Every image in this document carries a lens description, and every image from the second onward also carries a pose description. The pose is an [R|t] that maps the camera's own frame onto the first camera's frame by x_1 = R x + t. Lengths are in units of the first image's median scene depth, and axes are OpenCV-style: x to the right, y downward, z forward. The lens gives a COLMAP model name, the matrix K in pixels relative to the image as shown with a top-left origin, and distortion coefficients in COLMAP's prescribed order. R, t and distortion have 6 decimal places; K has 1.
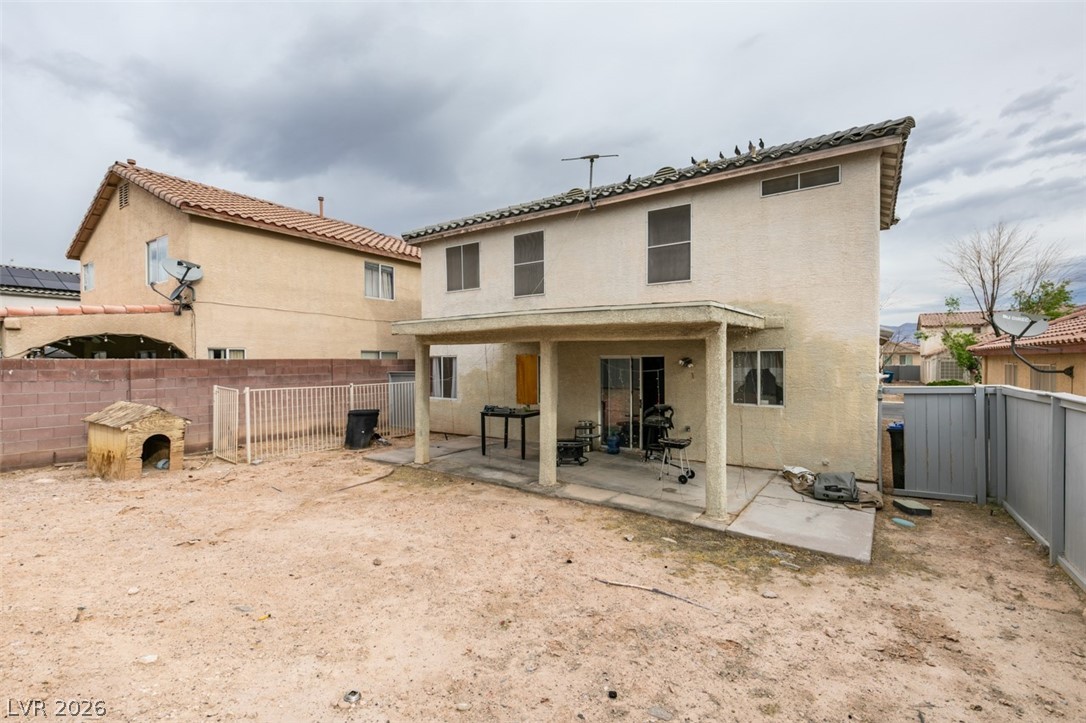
lens RADIAL K [[483.1, 0, 541.3], [0, 483.1, 367.4], [0, 0, 1]] dist [0.006202, -0.000763]
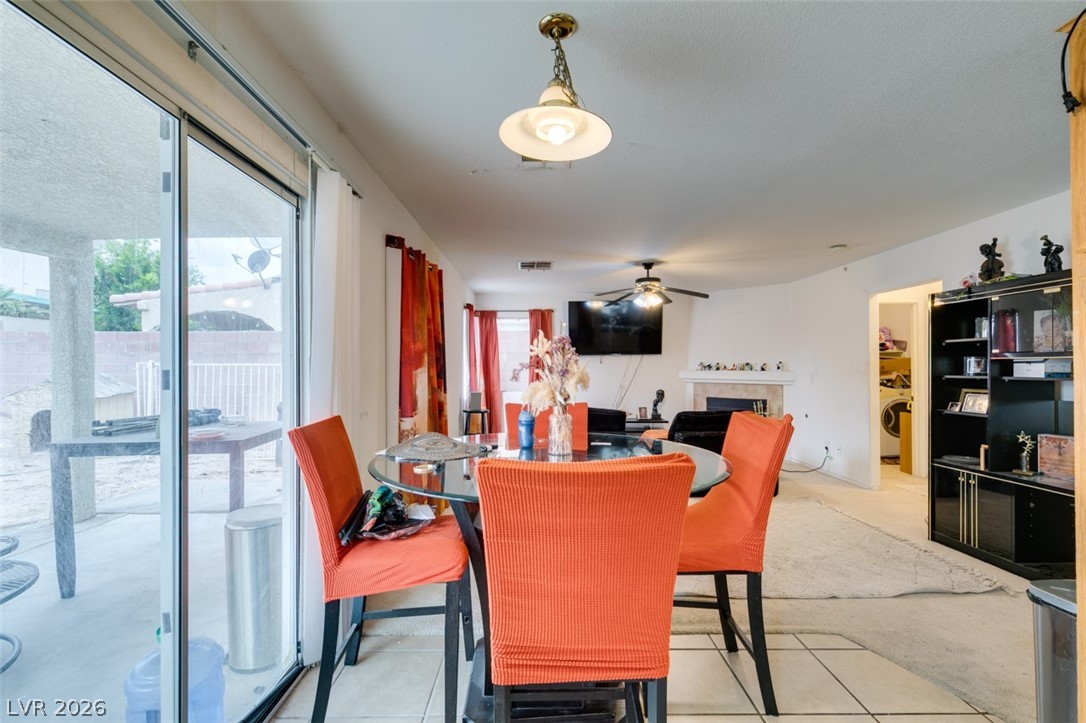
lens RADIAL K [[484.7, 0, 540.0], [0, 484.7, 365.4], [0, 0, 1]] dist [0.004188, -0.001648]
pose [[0.569613, -0.007230, -0.821881, 0.378447], [-0.005886, 0.999900, -0.012875, 0.059574], [0.821892, 0.012171, 0.569513, 1.121346]]
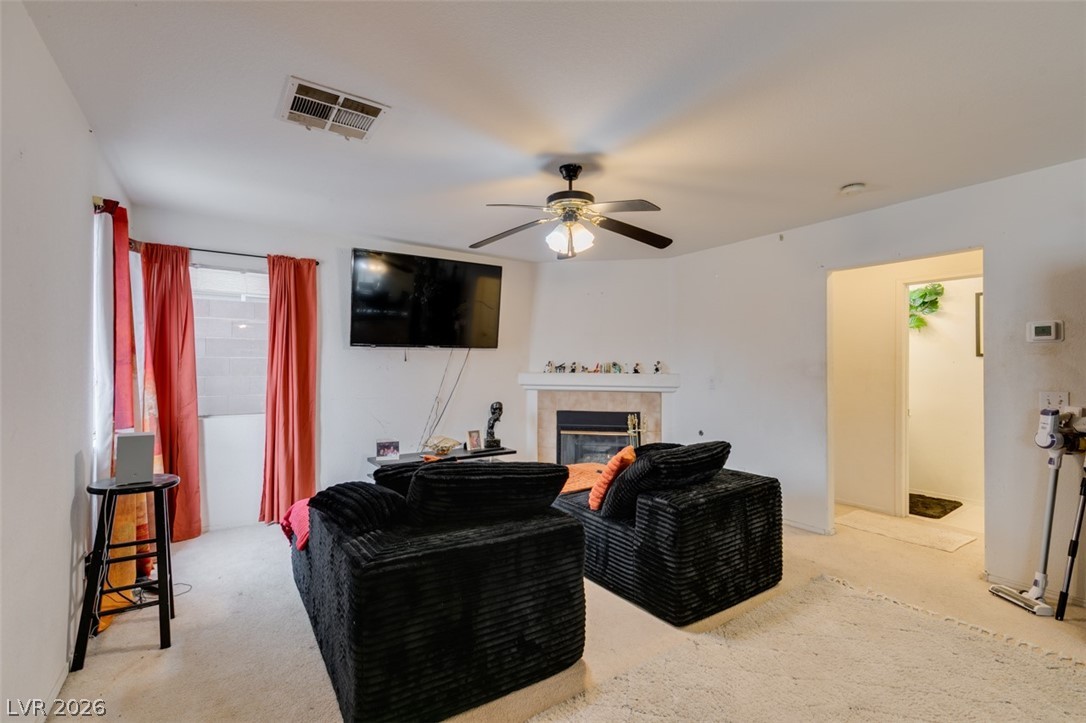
lens RADIAL K [[484.7, 0, 540.2], [0, 484.7, 364.3], [0, 0, 1]] dist [0.004188, -0.001648]
pose [[0.925212, -0.002232, -0.379445, 0.076748], [-0.004525, 0.999847, -0.016916, 0.055896], [0.379424, 0.017368, 0.925060, 1.271753]]
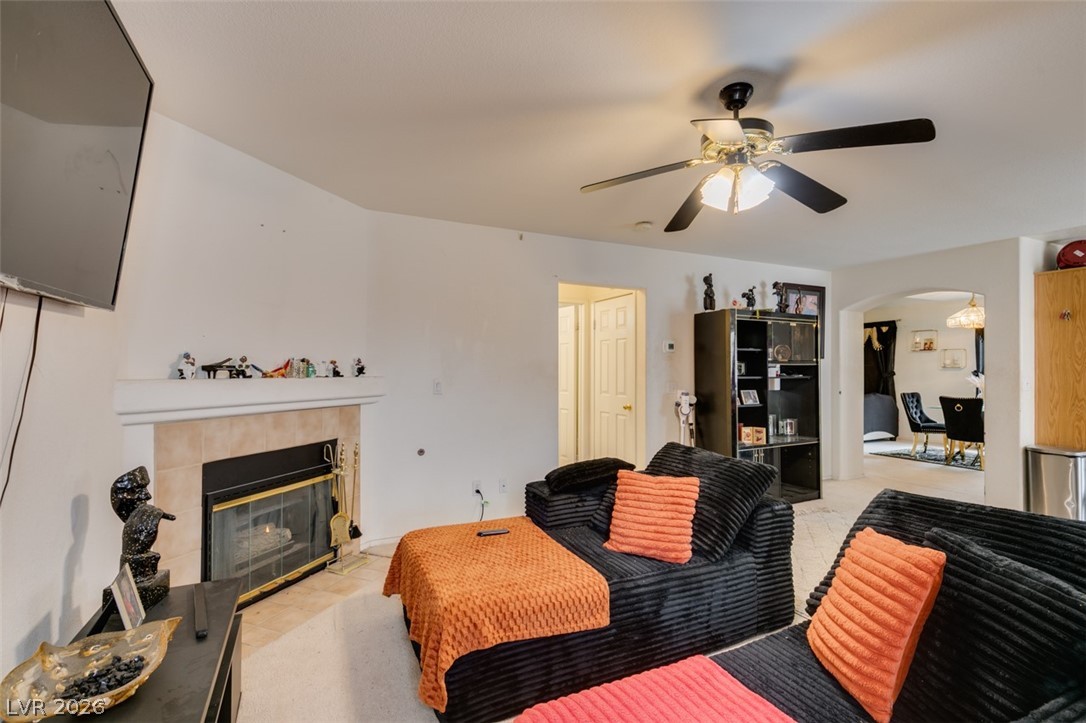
lens RADIAL K [[484.7, 0, 542.4], [0, 484.7, 365.9], [0, 0, 1]] dist [0.004188, -0.001648]
pose [[0.509899, 0.002965, 0.860229, -0.244482], [0.007010, 0.999947, -0.007601, 0.052158], [-0.860206, 0.009906, 0.509851, 1.516499]]
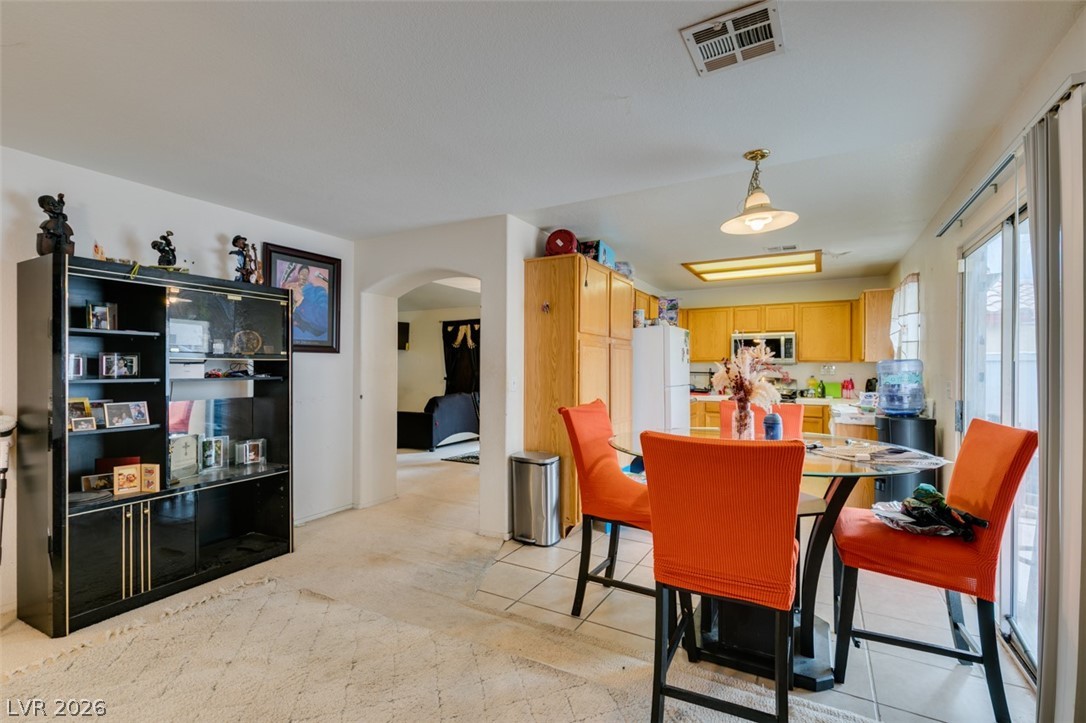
lens RADIAL K [[484.7, 0, 544.5], [0, 484.7, 366.9], [0, 0, 1]] dist [0.004188, -0.001648]
pose [[-0.082416, -0.001043, 0.996597, -0.027000], [0.005334, 0.999985, 0.001488, 0.054546], [-0.996584, 0.005439, -0.082409, 1.369317]]
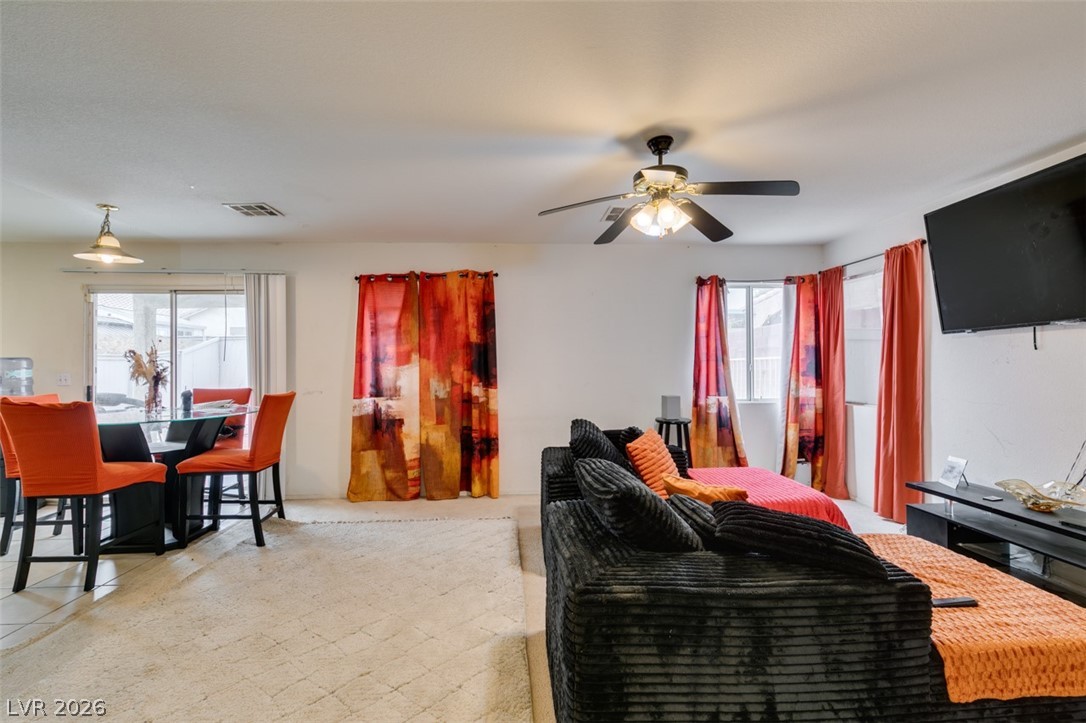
lens RADIAL K [[484.7, 0, 540.5], [0, 484.7, 364.5], [0, 0, 1]] dist [0.004188, -0.001648]
pose [[-0.799434, 0.000750, -0.600754, 0.196322], [-0.003039, 0.999981, 0.005293, 0.053624], [0.600747, 0.006057, -0.799417, 1.726658]]
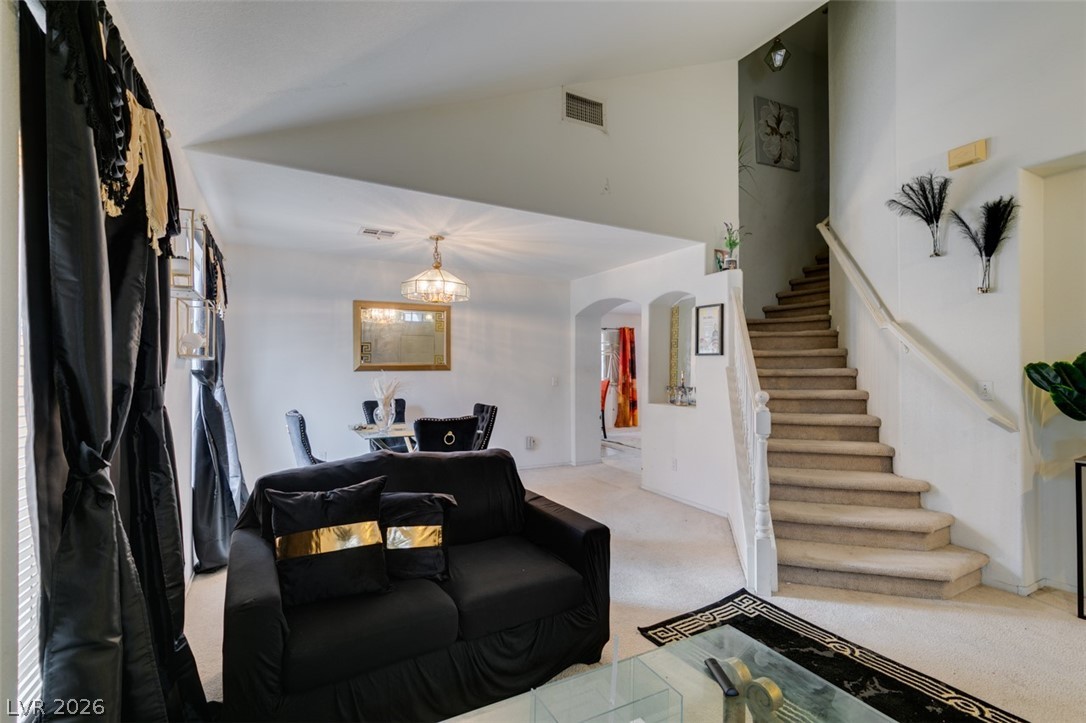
lens RADIAL K [[484.7, 0, 546.6], [0, 484.7, 363.1], [0, 0, 1]] dist [0.004188, -0.001648]
pose [[-0.452241, -0.012711, -0.891805, 1.027265], [-0.003681, 0.999917, -0.012385, 0.058315], [0.891888, -0.002318, -0.452250, 1.632149]]
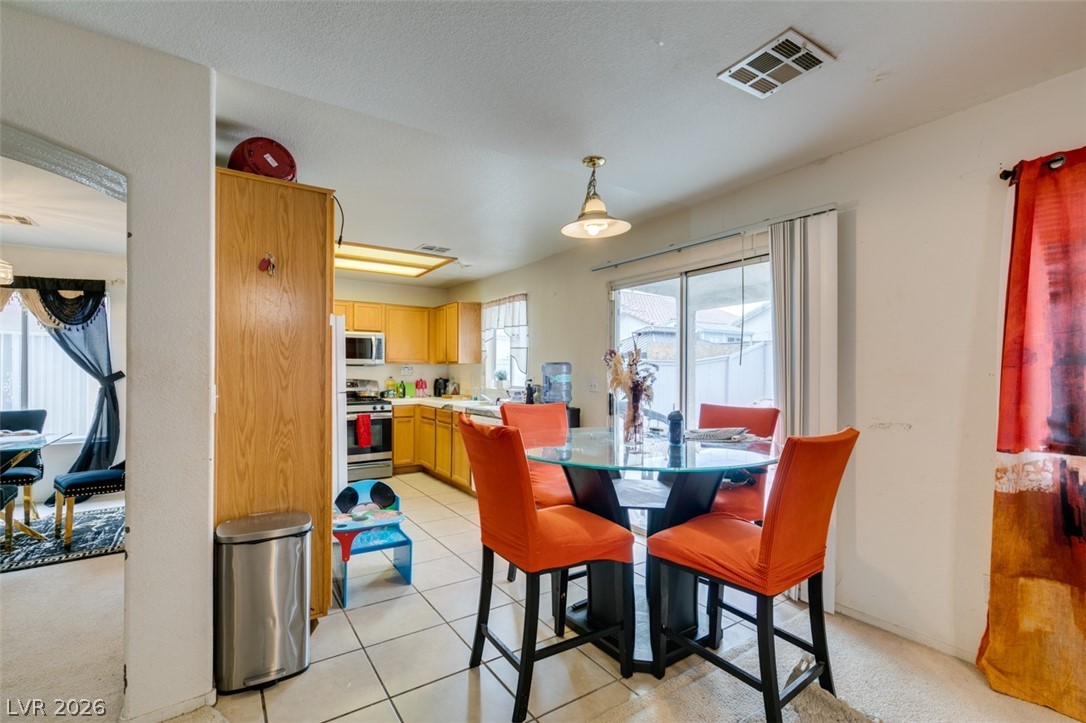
lens RADIAL K [[484.7, 0, 541.8], [0, 484.7, 369.5], [0, 0, 1]] dist [0.004188, -0.001648]
pose [[-0.927699, -0.004164, 0.373305, 0.160165], [-0.001812, 0.999976, 0.006651, 0.054729], [-0.373324, 0.005494, -0.927685, 1.500195]]
